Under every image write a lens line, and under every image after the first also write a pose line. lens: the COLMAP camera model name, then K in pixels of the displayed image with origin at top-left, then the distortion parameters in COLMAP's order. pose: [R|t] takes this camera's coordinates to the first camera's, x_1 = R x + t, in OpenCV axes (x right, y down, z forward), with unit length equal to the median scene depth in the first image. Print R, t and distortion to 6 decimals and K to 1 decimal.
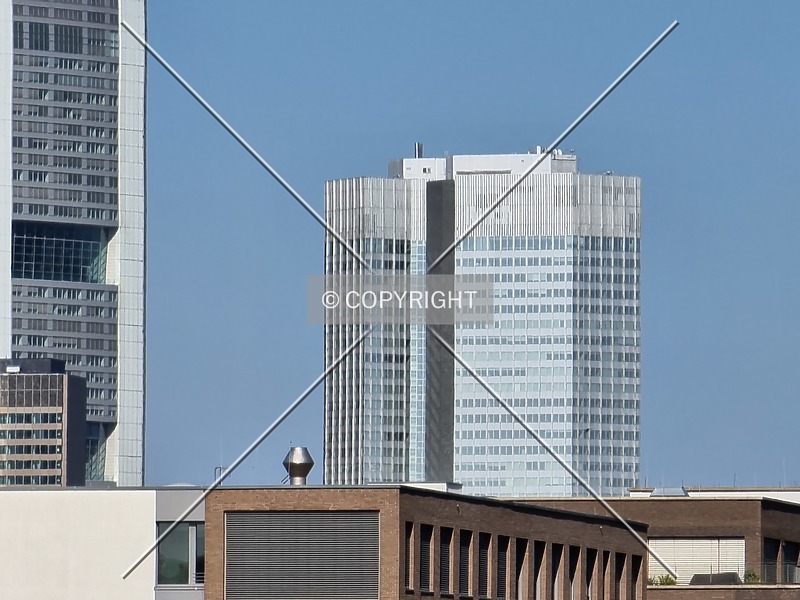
lens RADIAL K [[5592.2, 0, 399.2], [0, 5592.2, 299.8], [0, 0, 1]] dist [-0.351357, 0.000000]
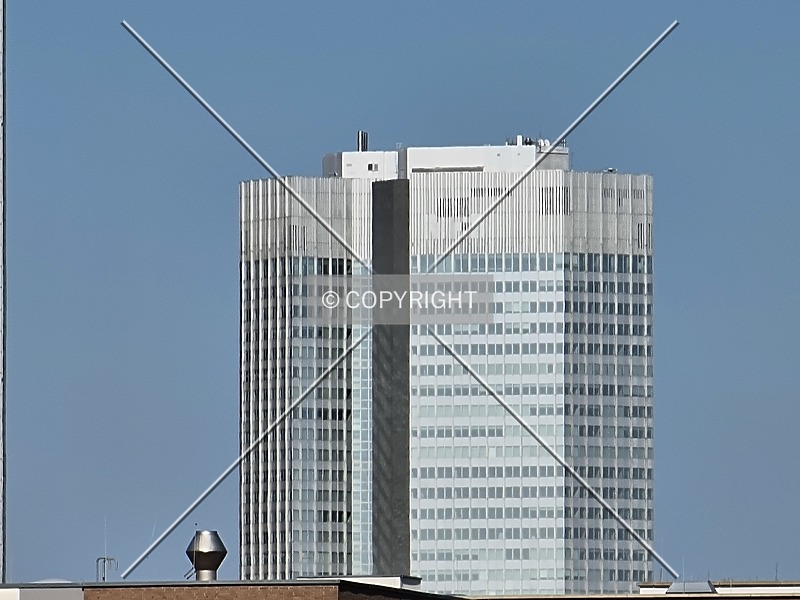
lens RADIAL K [[5592.2, 0, 400.9], [0, 5592.2, 300.4], [0, 0, 1]] dist [-0.351357, 0.000000]
pose [[0.999872, -0.004587, 0.015336, -0.003009], [0.004962, 0.999688, -0.024463, 0.013647], [-0.015219, 0.024536, 0.999583, 0.236286]]
